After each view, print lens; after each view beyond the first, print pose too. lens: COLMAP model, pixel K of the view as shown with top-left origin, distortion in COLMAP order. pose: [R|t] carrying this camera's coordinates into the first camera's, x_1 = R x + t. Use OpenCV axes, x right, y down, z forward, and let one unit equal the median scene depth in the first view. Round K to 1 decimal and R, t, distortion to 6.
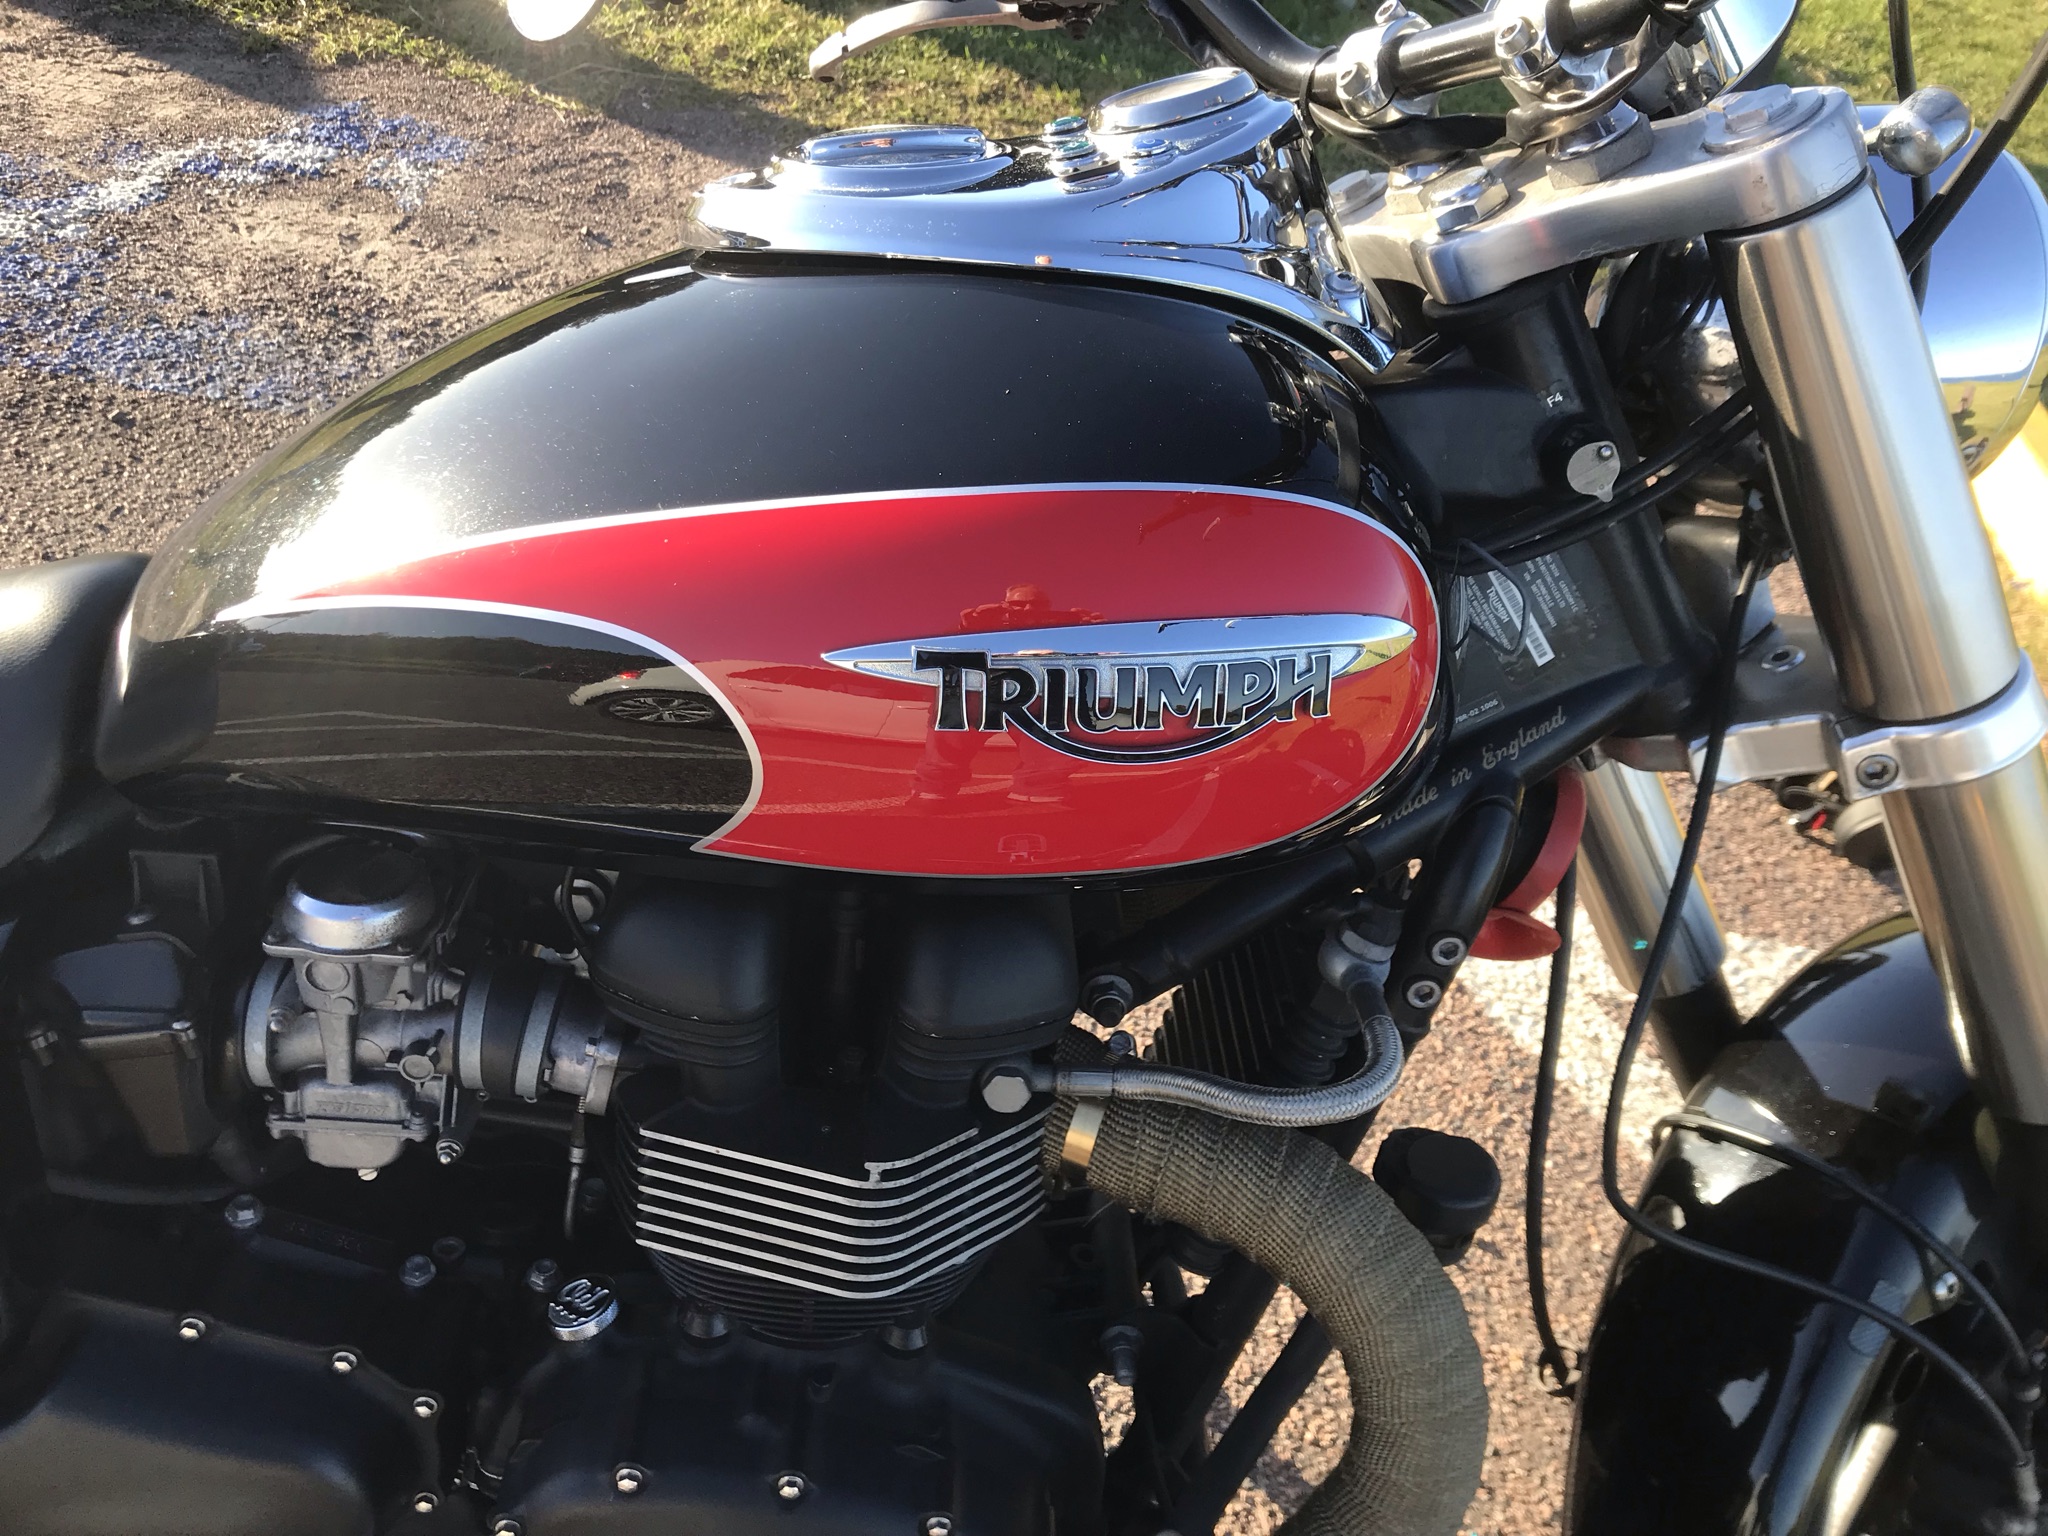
lens RADIAL K [[1633.0, 0, 1024.0], [0, 1633.0, 768.0], [0, 0, 1]] dist [0.037232, -0.083985]
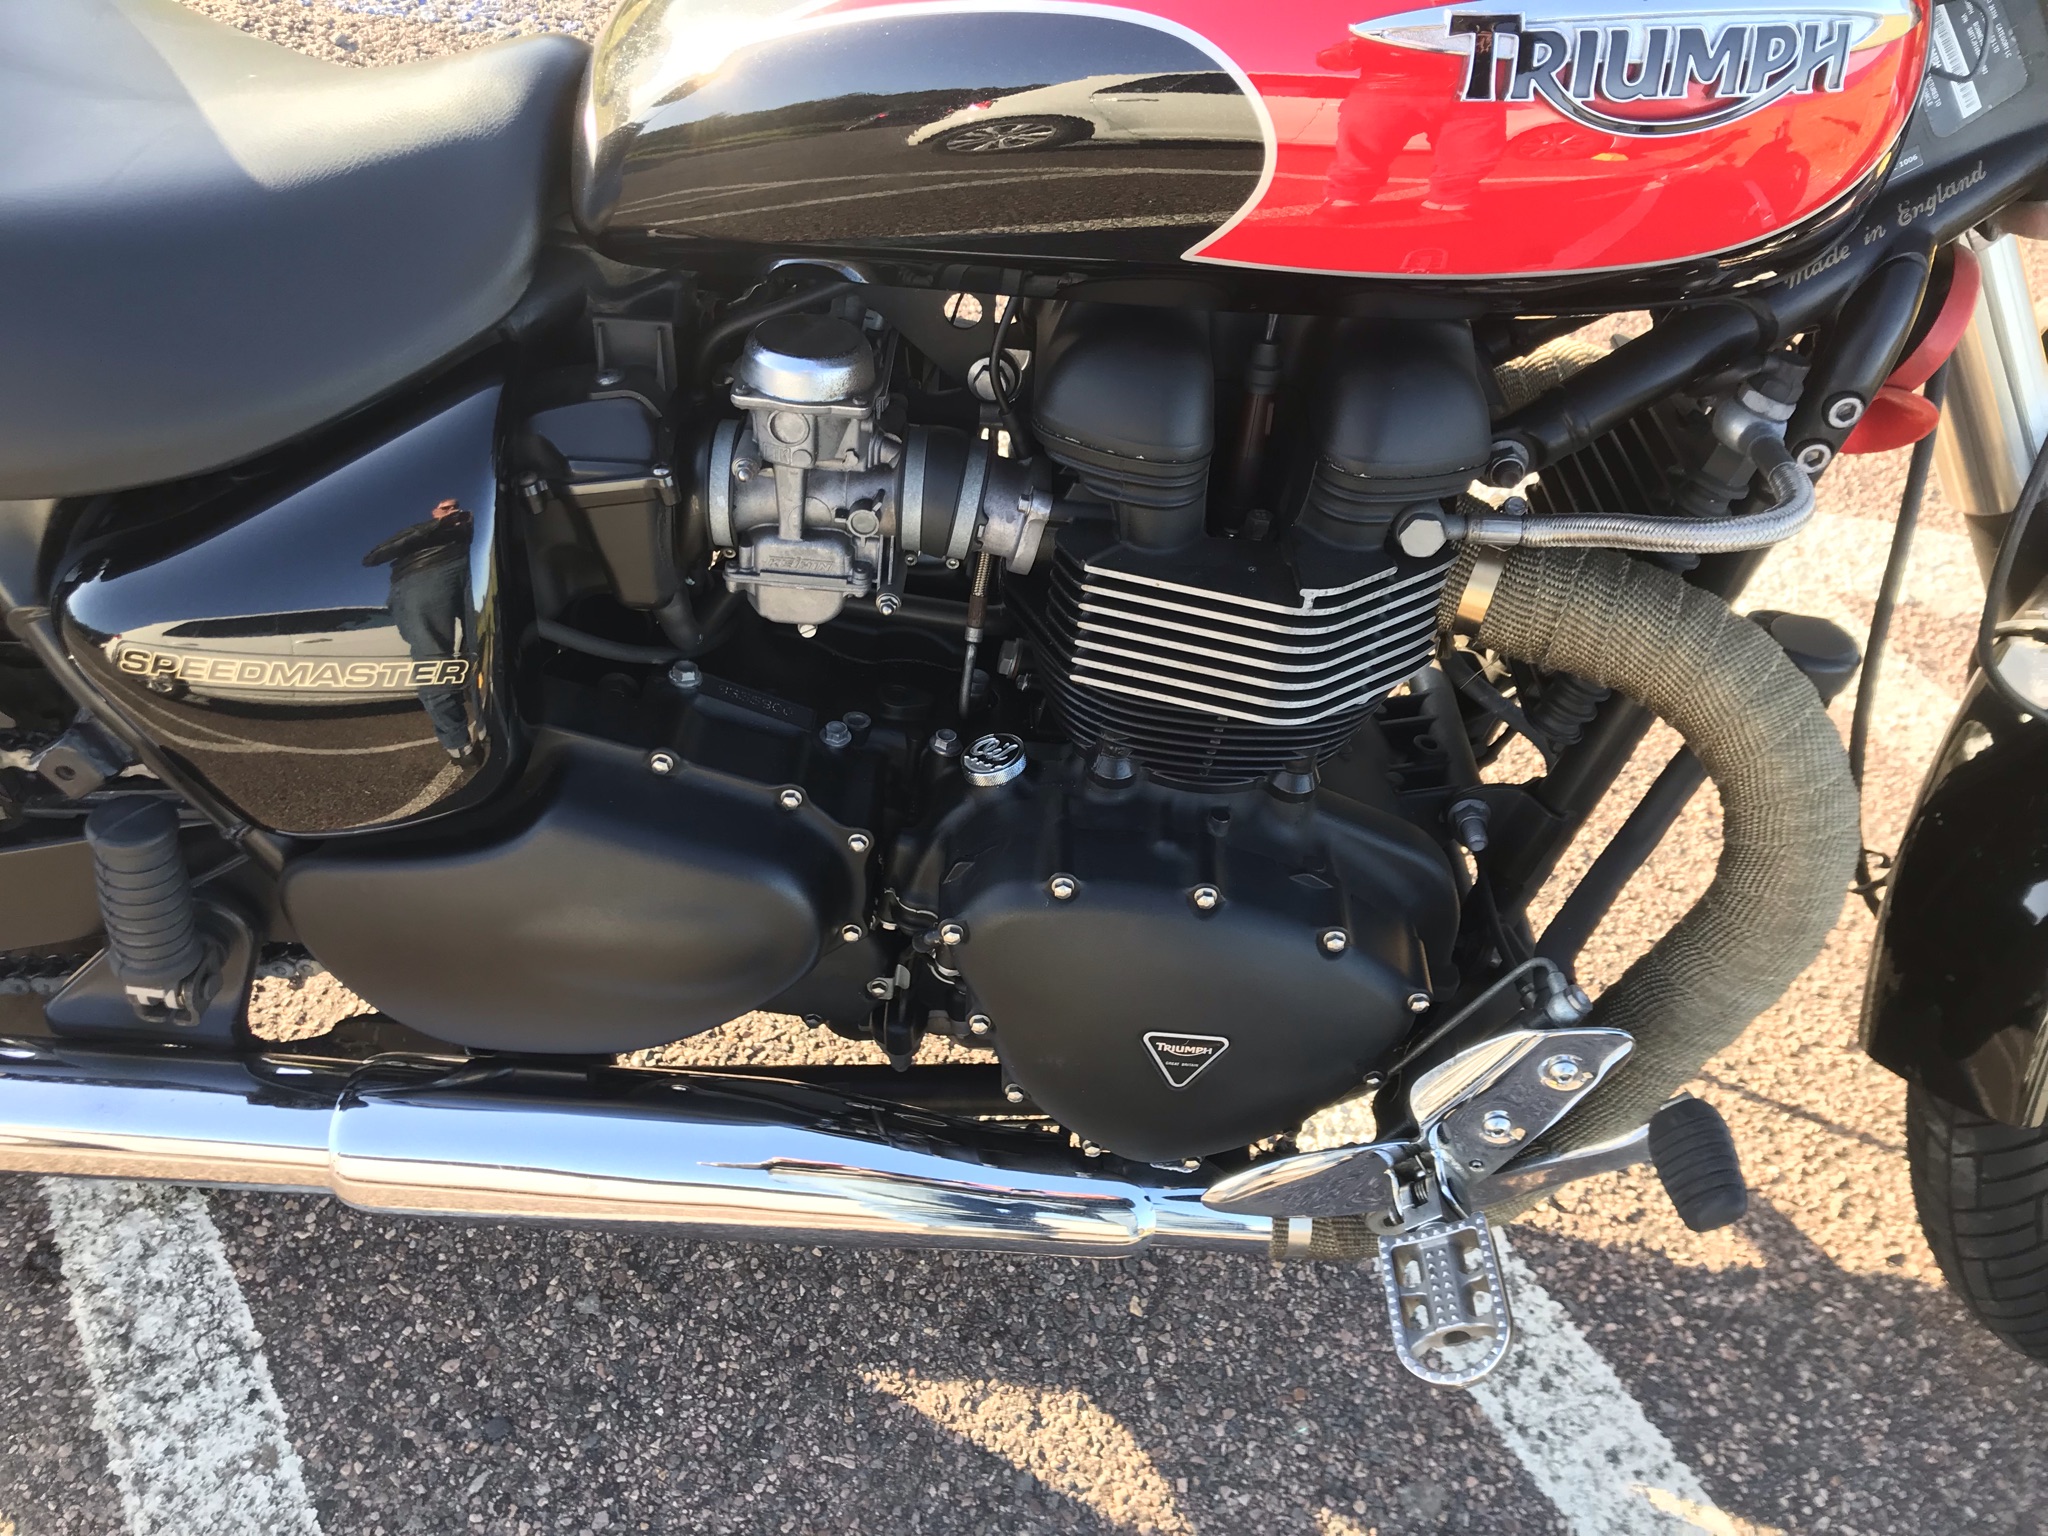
lens RADIAL K [[1633.0, 0, 1024.0], [0, 1633.0, 768.0], [0, 0, 1]] dist [0.037232, -0.083985]
pose [[0.997710, 0.009346, -0.066987, -0.188069], [0.002184, 0.985439, 0.170015, 0.157916], [0.067601, -0.169772, 0.983162, -0.087905]]
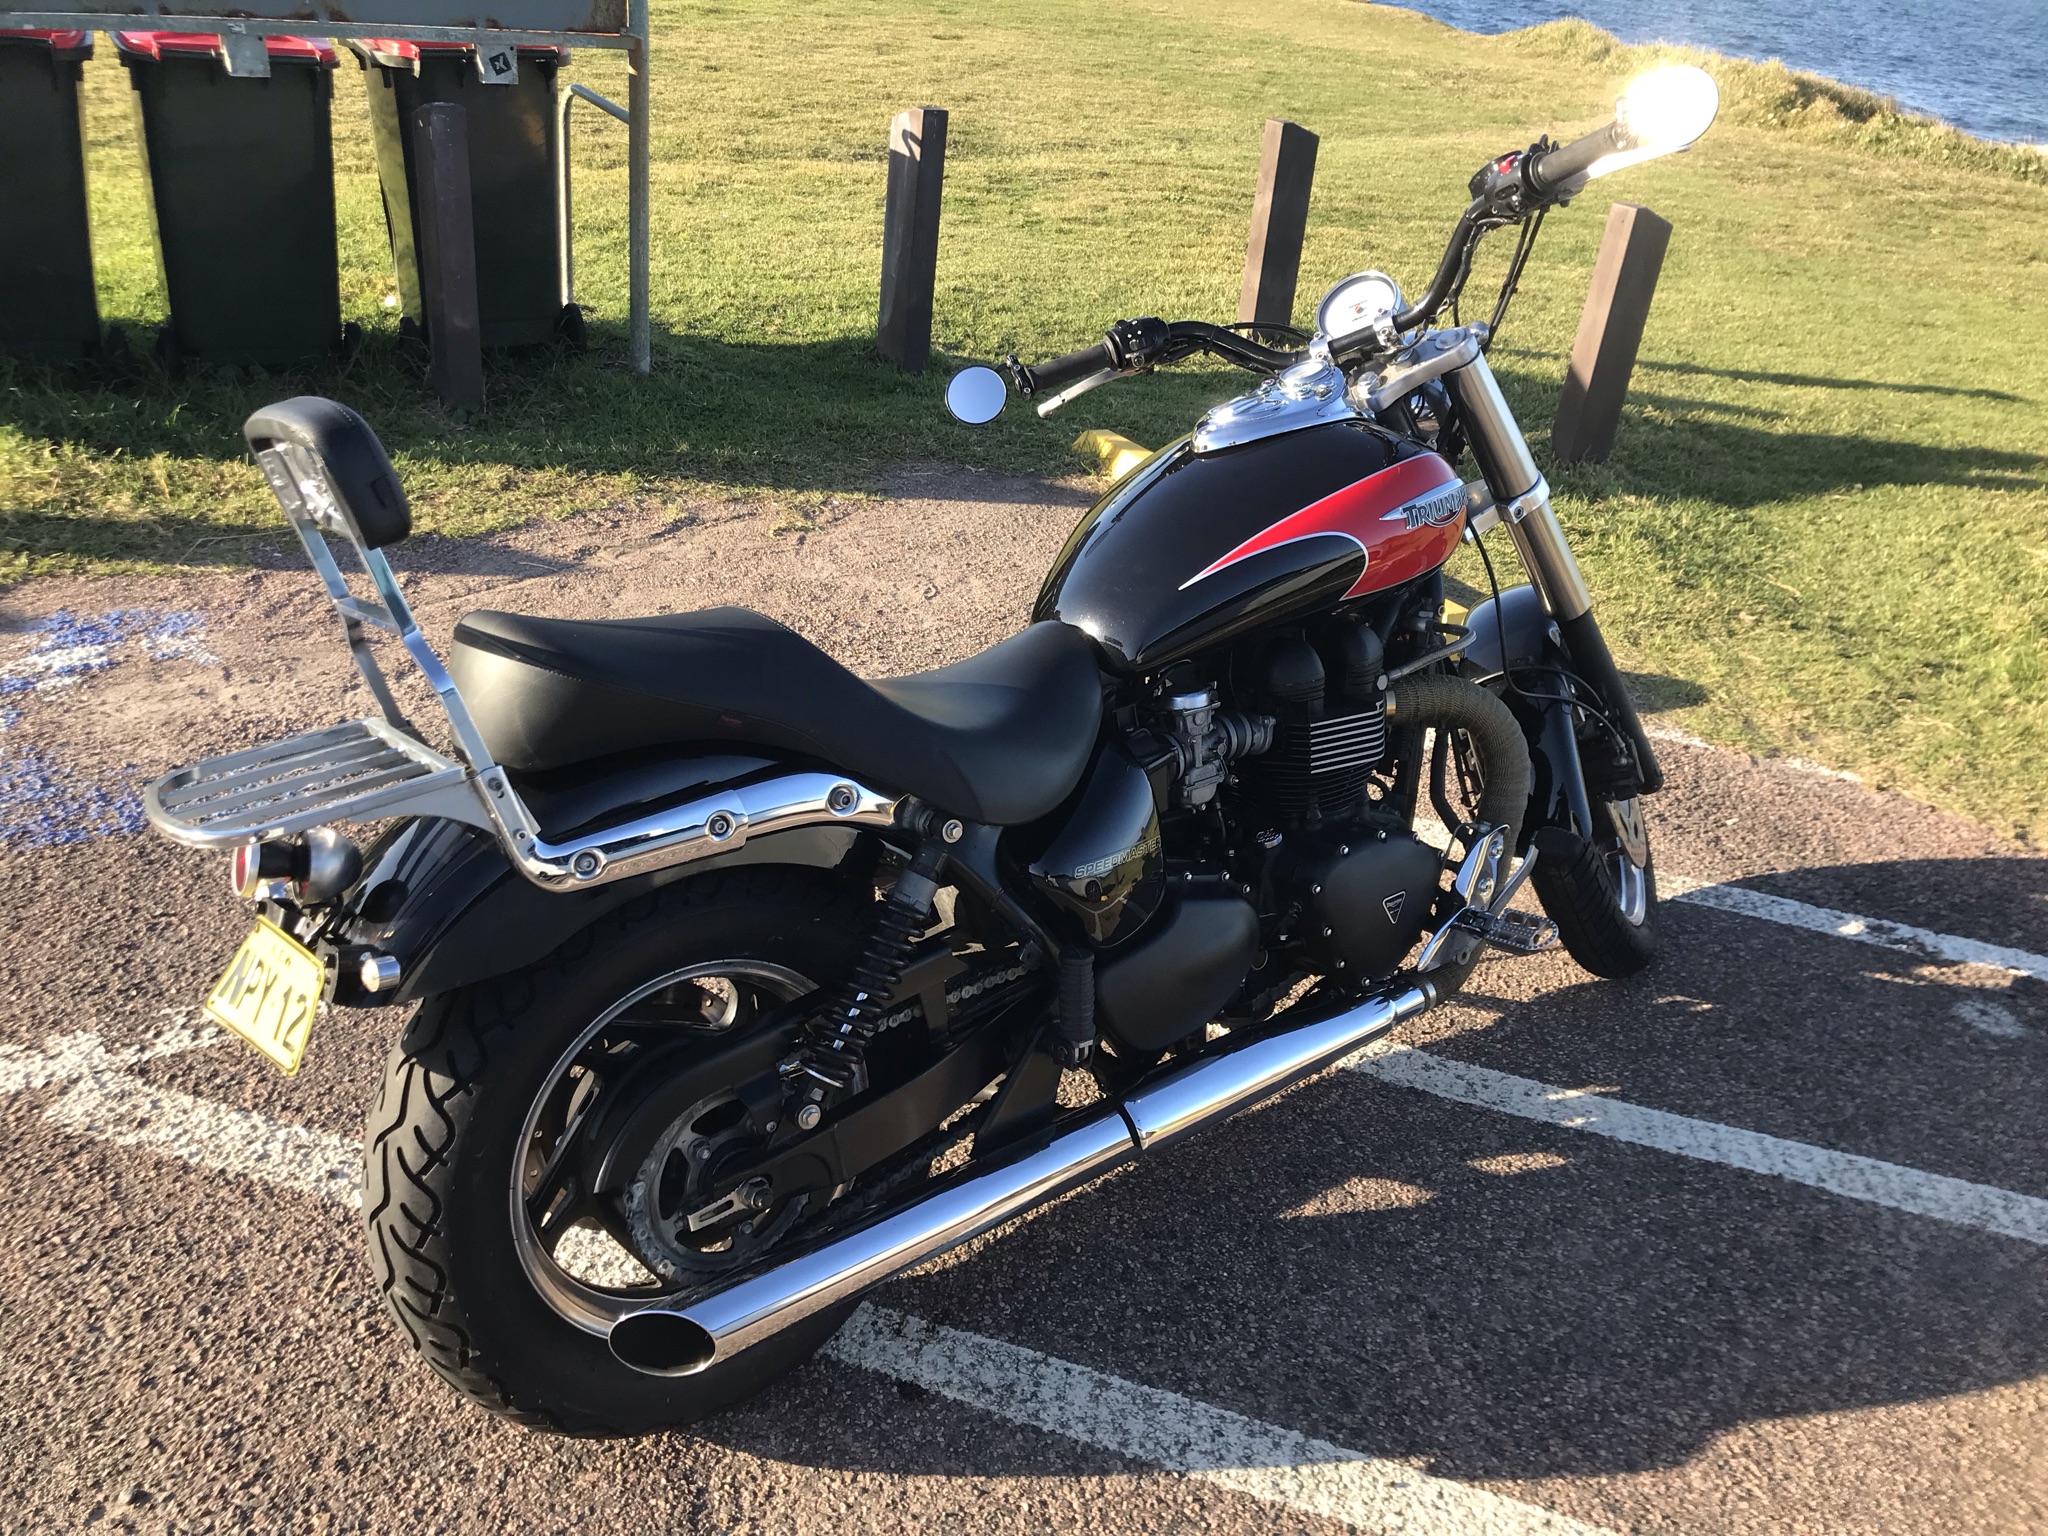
lens RADIAL K [[1633.0, 0, 1024.0], [0, 1633.0, 768.0], [0, 0, 1]] dist [0.037232, -0.083985]
pose [[0.783831, -0.328687, 0.526853, -2.063997], [0.413047, 0.909490, -0.047111, 0.202744], [-0.463683, 0.254542, 0.848650, -1.149833]]
